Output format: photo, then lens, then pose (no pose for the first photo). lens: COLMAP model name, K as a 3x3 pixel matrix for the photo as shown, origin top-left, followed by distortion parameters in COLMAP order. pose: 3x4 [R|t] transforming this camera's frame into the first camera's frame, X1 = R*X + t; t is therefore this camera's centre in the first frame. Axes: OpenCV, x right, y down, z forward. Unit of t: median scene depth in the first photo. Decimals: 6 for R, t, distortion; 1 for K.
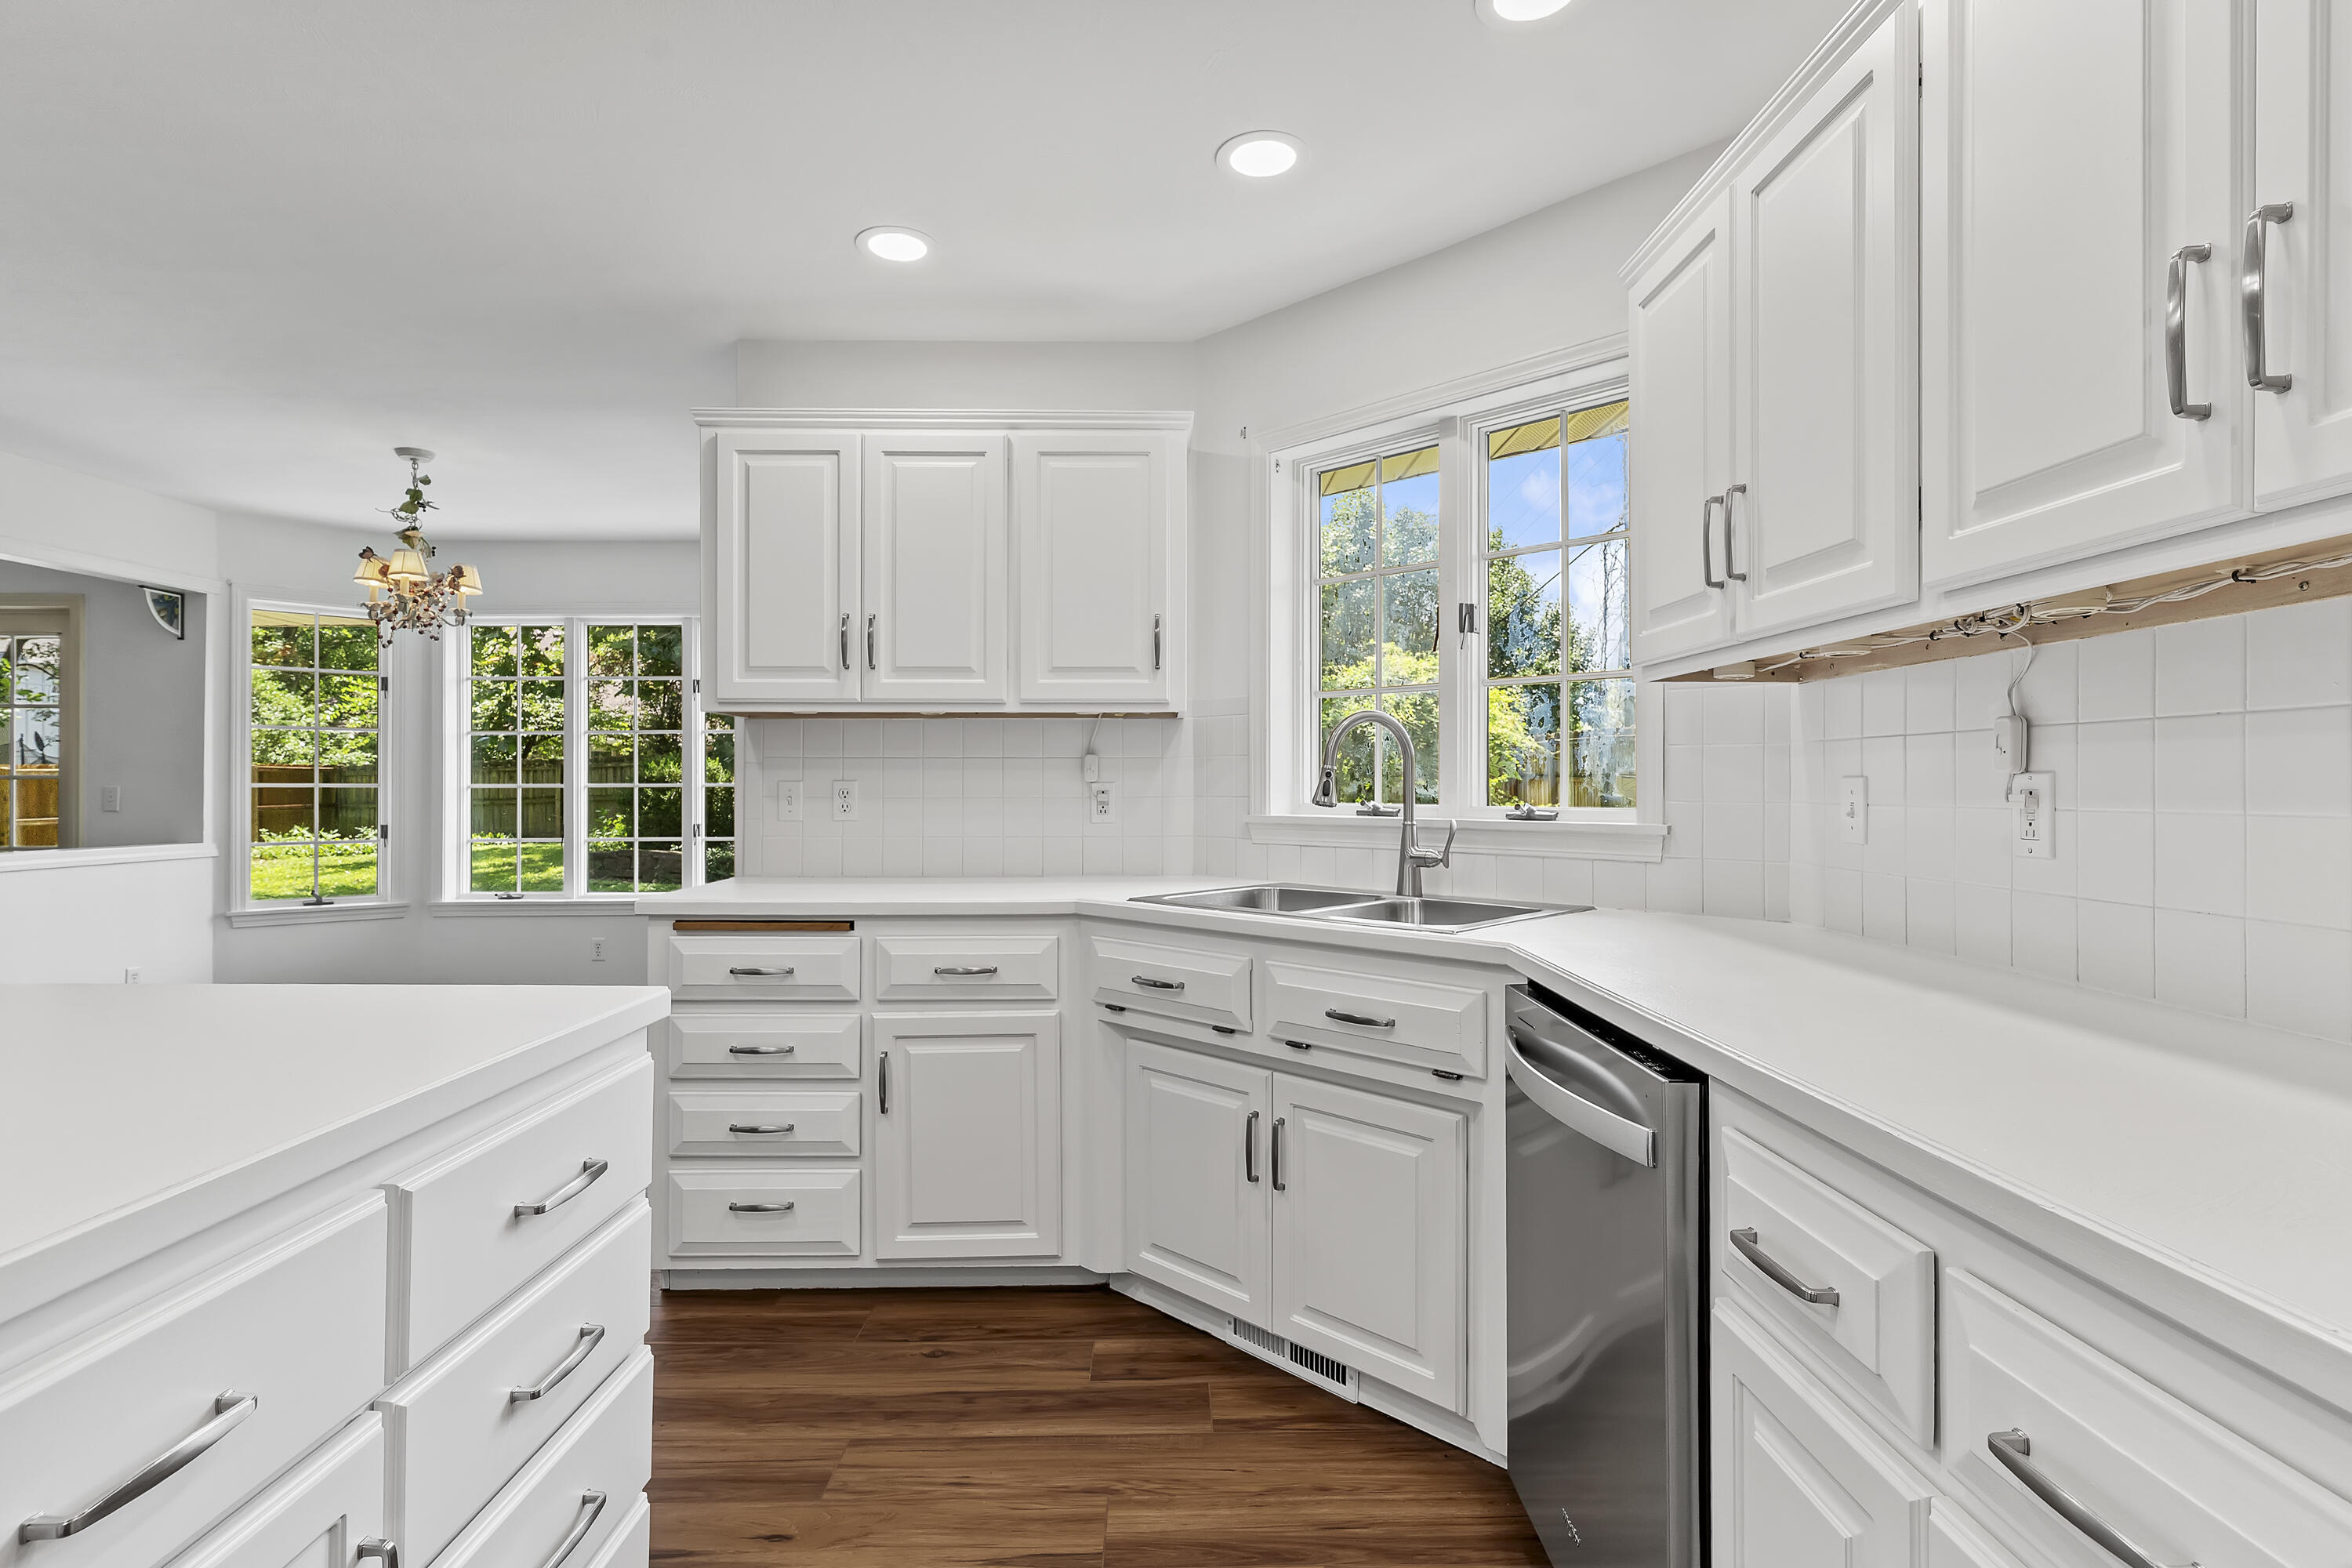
lens RADIAL K [[1150.1, 0, 1175.1], [0, 1150.1, 768.8], [0, 0, 1]] dist [0.000434, 0.000816]
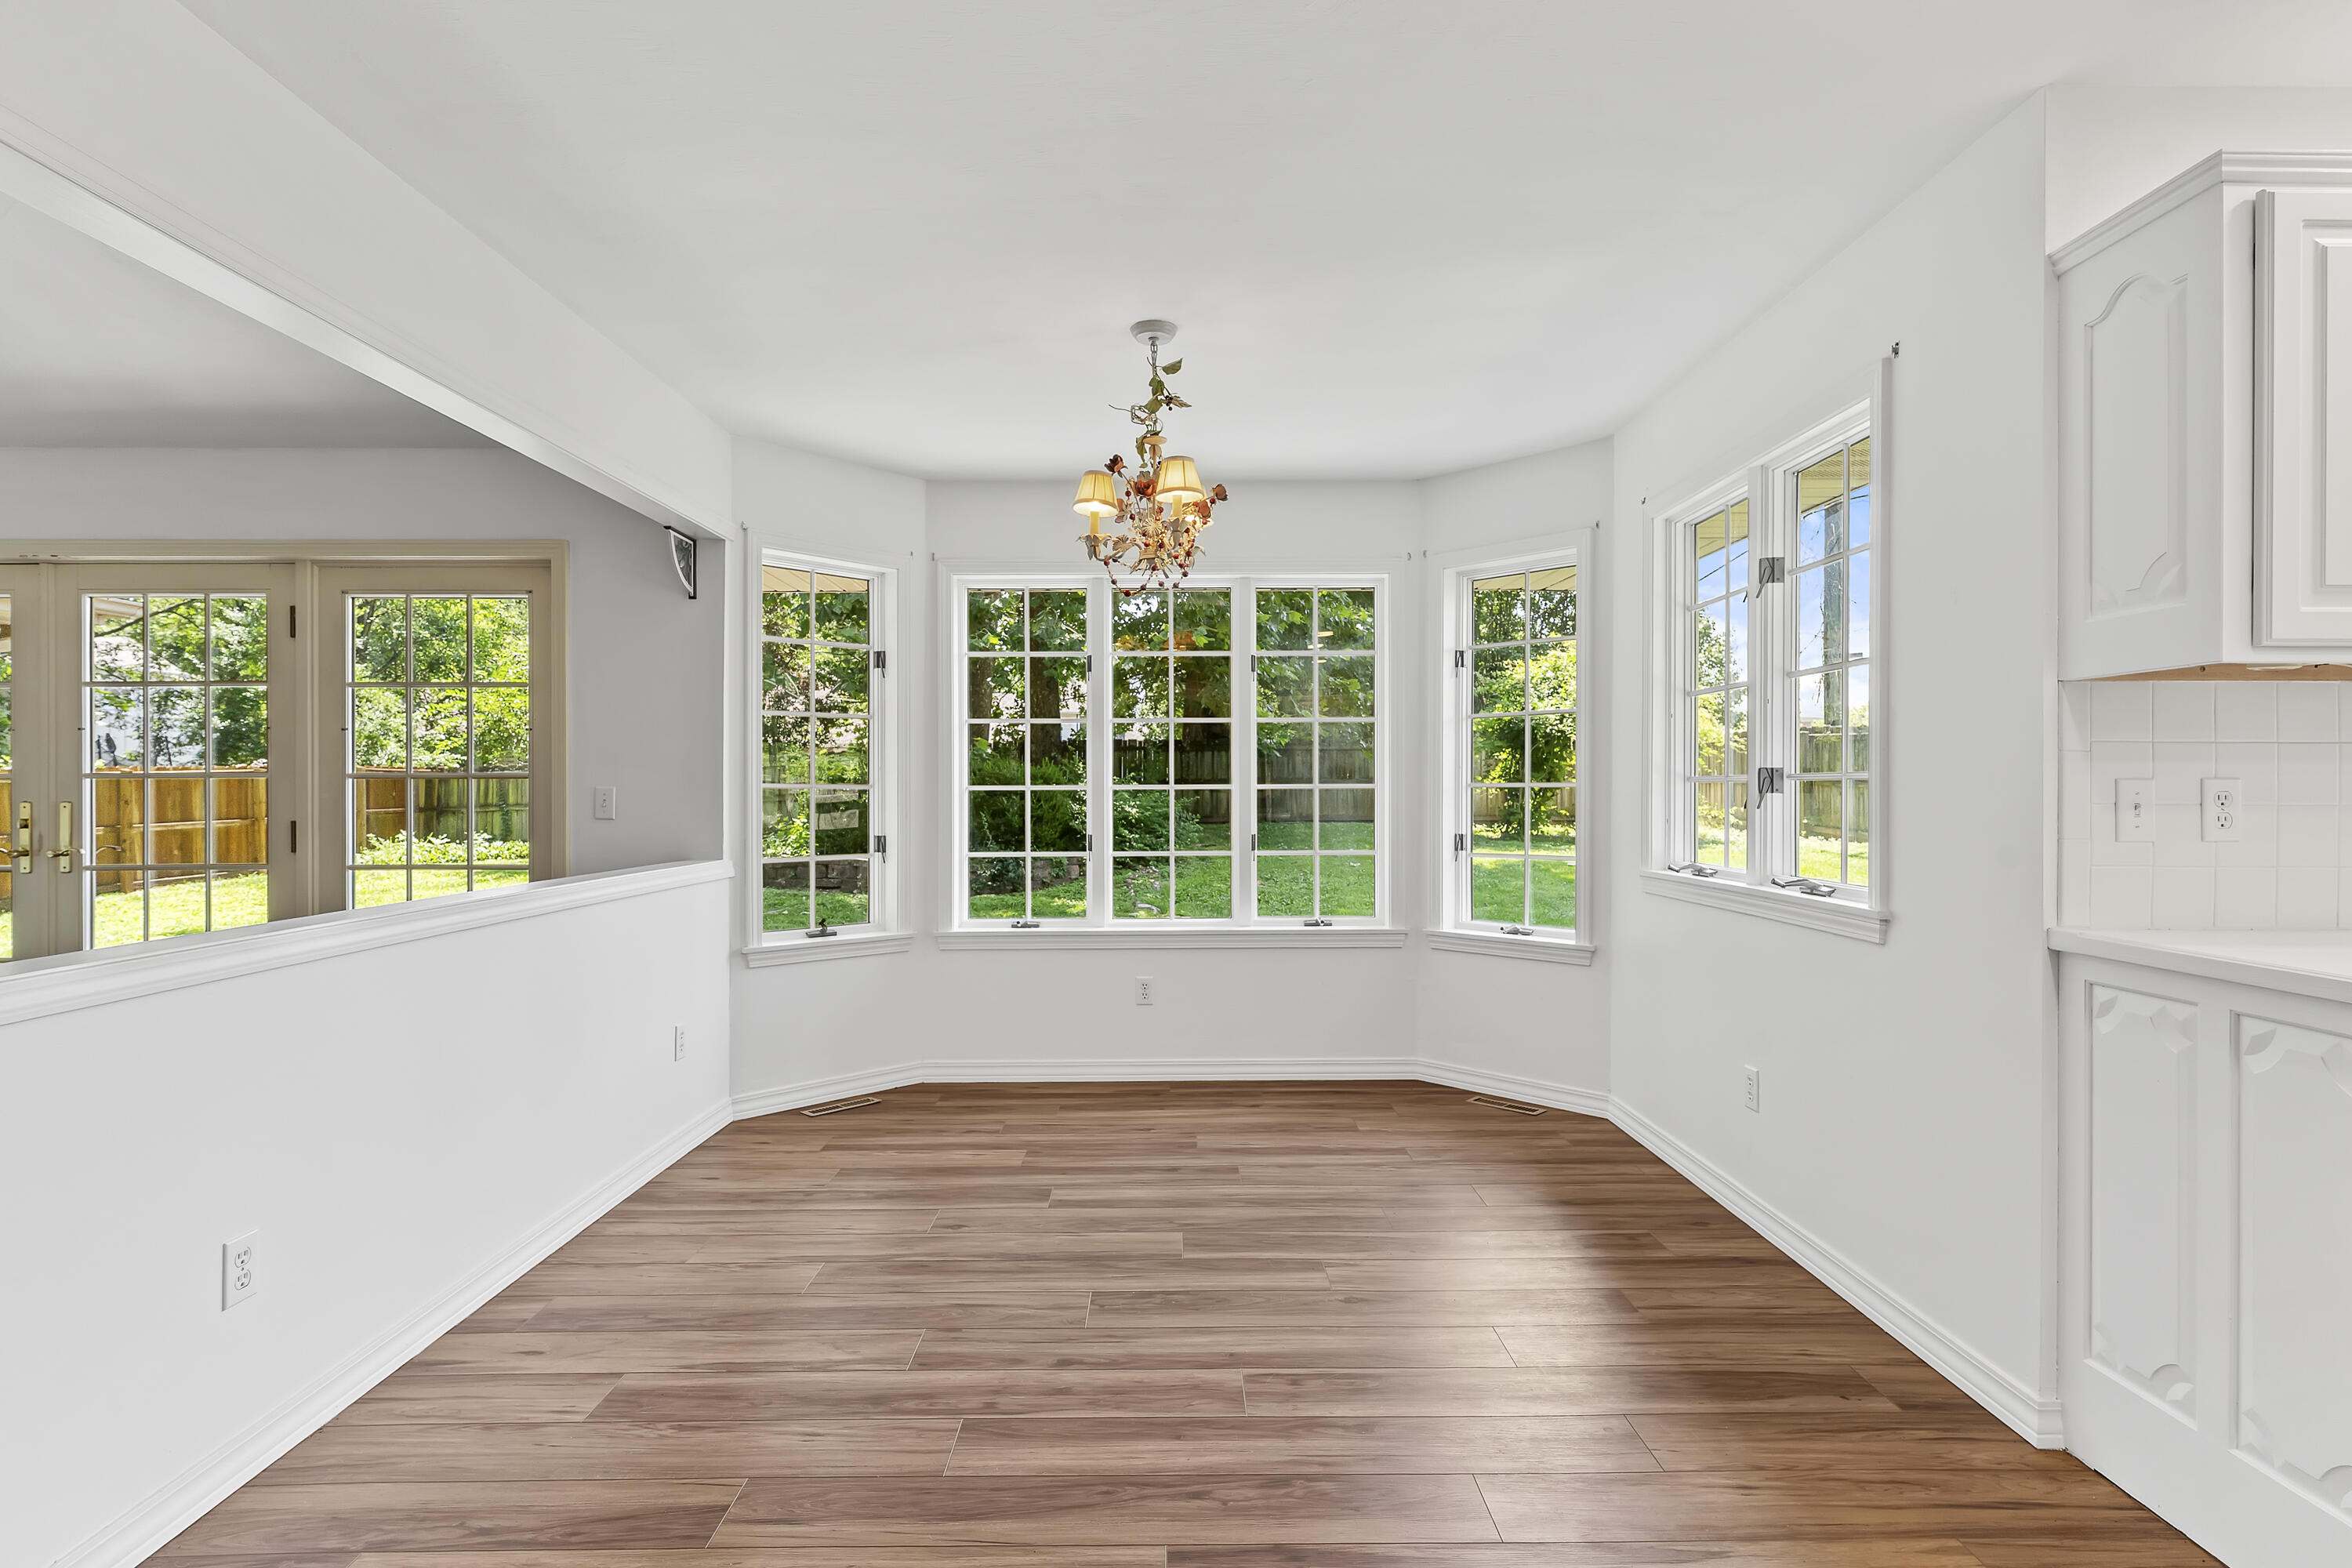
lens RADIAL K [[1150.1, 0, 1183.0], [0, 1150.1, 799.1], [0, 0, 1]] dist [0.000434, 0.000816]
pose [[0.999996, 0.002550, -0.000850, -0.531516], [-0.002532, 0.999785, 0.020573, 0.006075], [0.000902, -0.020571, 0.999788, 0.220230]]
